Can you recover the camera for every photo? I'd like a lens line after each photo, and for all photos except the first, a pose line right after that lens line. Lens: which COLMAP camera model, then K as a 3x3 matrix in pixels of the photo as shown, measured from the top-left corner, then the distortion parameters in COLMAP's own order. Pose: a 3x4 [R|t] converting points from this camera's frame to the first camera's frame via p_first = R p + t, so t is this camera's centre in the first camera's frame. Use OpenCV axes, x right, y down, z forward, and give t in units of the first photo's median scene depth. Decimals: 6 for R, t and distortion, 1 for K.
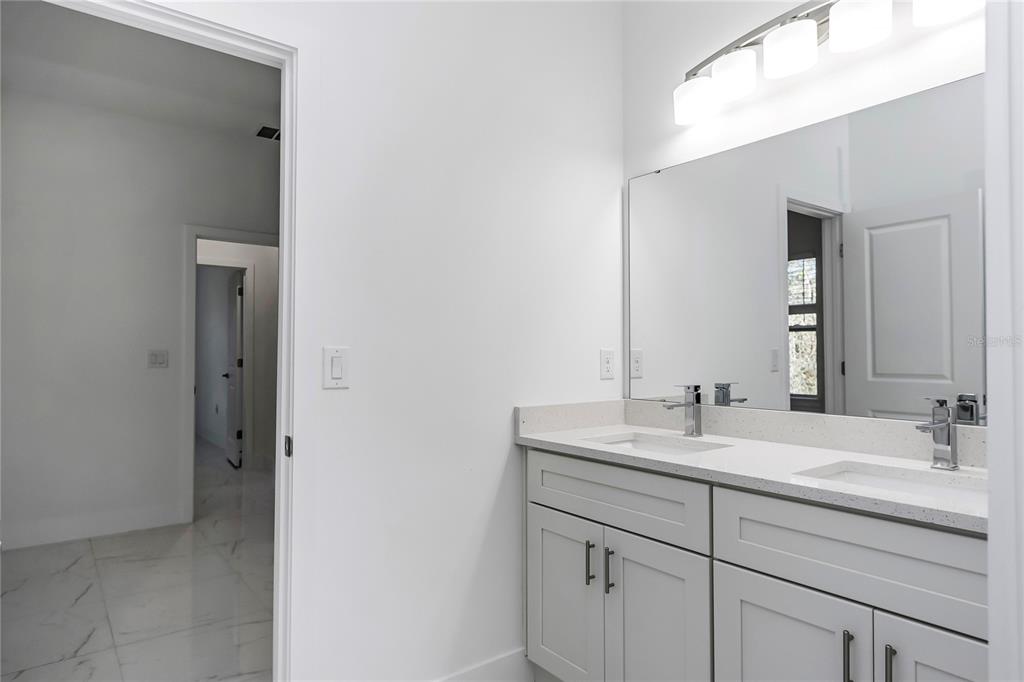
lens RADIAL K [[593.4, 0, 512.0], [0, 593.4, 341.0], [0, 0, 1]] dist [0.000069, -0.000297]
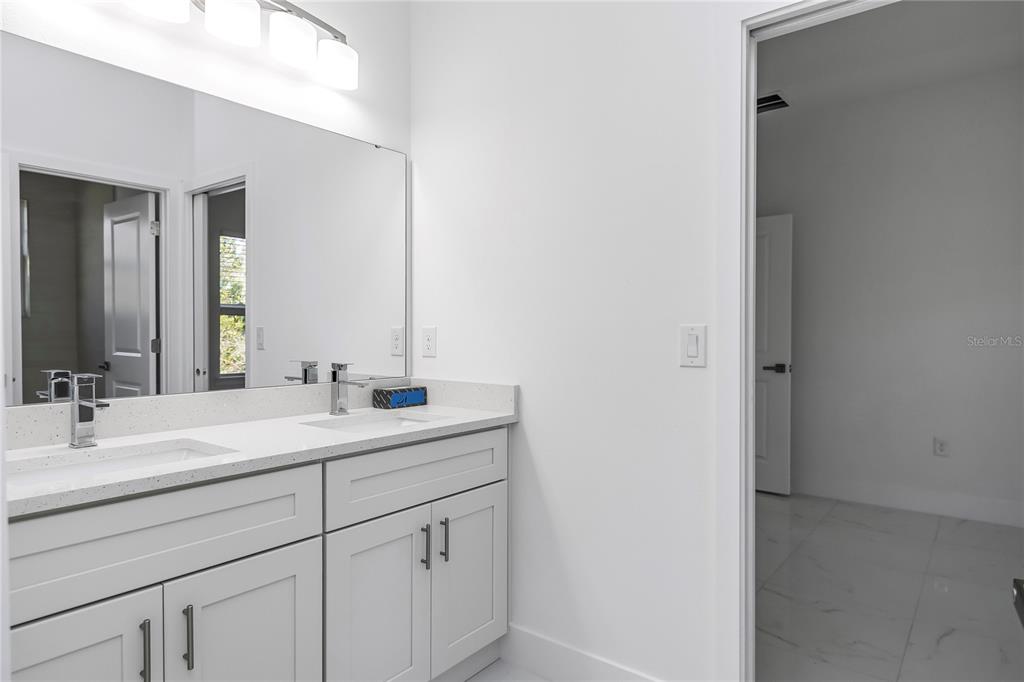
lens RADIAL K [[593.4, 0, 512.0], [0, 593.4, 341.0], [0, 0, 1]] dist [0.000069, -0.000297]
pose [[-0.256224, -0.008214, 0.966582, -0.709470], [-0.027051, 0.999633, 0.001324, 0.027966], [-0.966239, -0.025808, -0.256353, 0.951097]]
